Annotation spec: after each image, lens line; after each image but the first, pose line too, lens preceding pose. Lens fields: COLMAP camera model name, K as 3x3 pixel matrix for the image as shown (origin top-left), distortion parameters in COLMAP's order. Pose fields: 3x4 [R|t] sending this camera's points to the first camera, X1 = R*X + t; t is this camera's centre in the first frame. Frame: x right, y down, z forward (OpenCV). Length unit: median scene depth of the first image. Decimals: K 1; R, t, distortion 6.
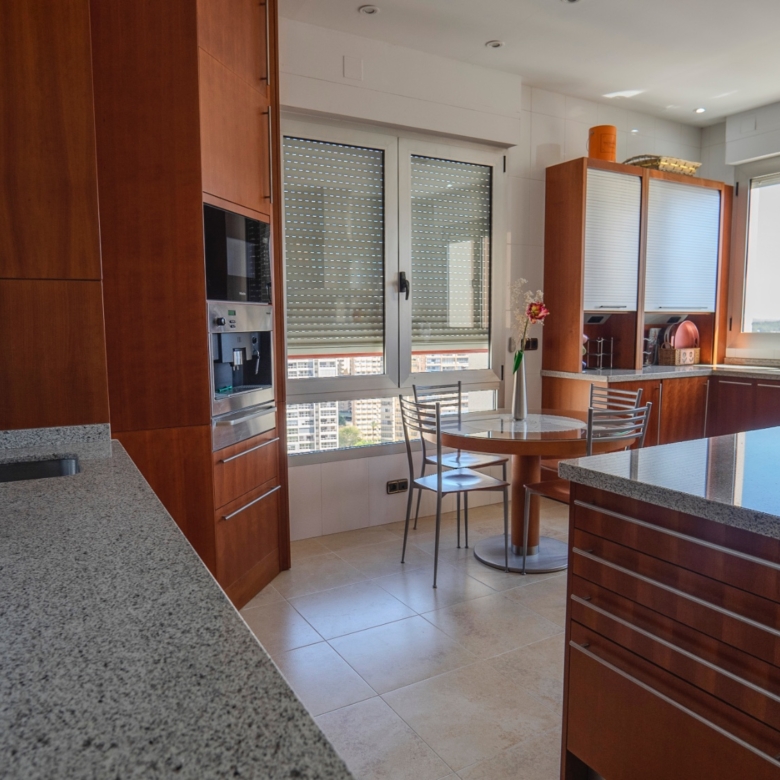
lens RADIAL K [[648.4, 0, 392.5], [0, 648.4, 402.9], [0, 0, 1]] dist [-0.035213, 0.011244]
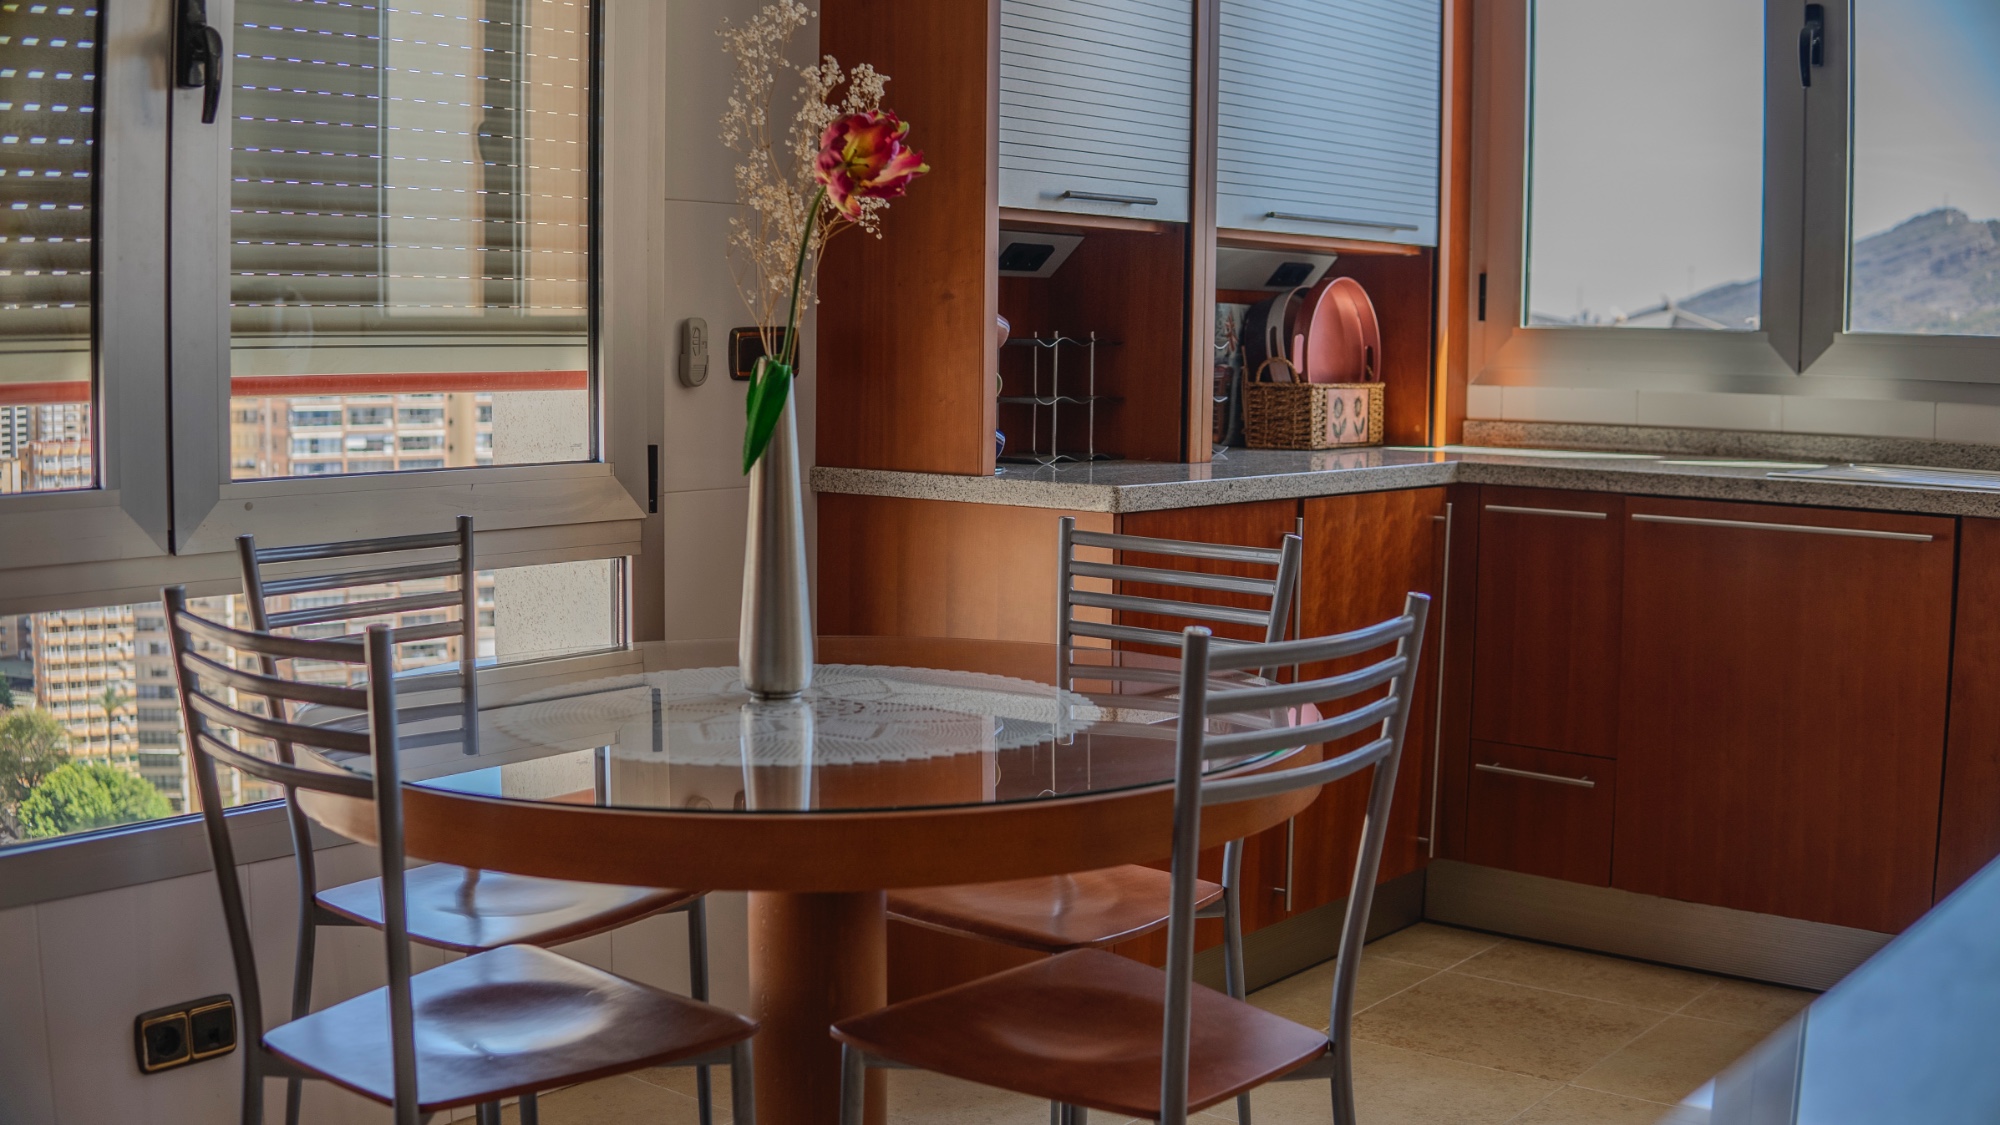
lens RADIAL K [[2214.8, 0, 995.6], [0, 2214.8, 546.9], [0, 0, 1]] dist [-0.201990, 0.000000]
pose [[0.933715, -0.018551, 0.357535, 0.010157], [0.029199, 0.999276, -0.024405, -0.001820], [-0.356824, 0.033227, 0.933581, 0.277285]]
